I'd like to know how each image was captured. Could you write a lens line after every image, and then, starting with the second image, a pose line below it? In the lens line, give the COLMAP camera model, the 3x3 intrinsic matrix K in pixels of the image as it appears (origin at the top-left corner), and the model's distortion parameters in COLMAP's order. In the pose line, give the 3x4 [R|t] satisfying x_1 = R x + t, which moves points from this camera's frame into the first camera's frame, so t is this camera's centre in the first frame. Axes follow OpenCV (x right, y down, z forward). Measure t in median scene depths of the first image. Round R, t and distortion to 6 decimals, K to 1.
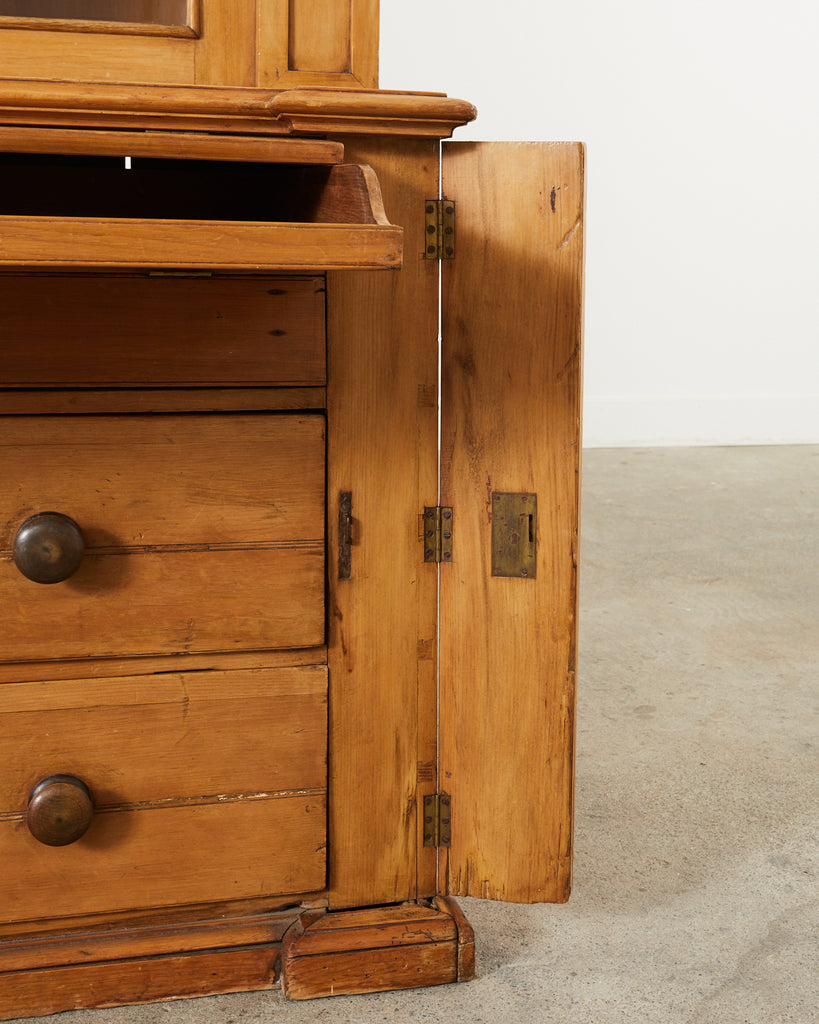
lens RADIAL K [[1466.4, 0, 510.8], [0, 1466.4, 401.6], [0, 0, 1]] dist [-0.045243, 0.000000]
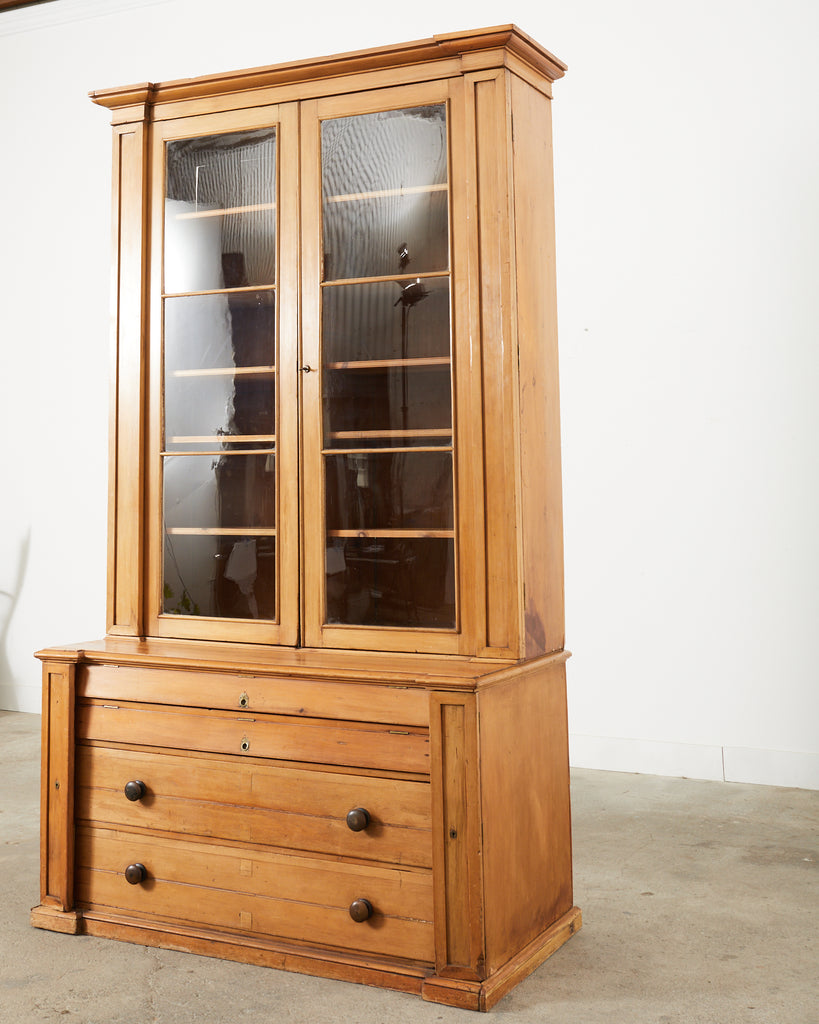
lens RADIAL K [[1394.0, 0, 366.5], [0, 1394.0, 323.5], [0, 0, 1]] dist [-0.030856, 0.000000]
pose [[0.709601, -0.113776, -0.695357, 1.763904], [-0.065325, 0.972003, -0.225703, -0.246643], [0.701569, 0.205583, 0.682302, -1.163343]]
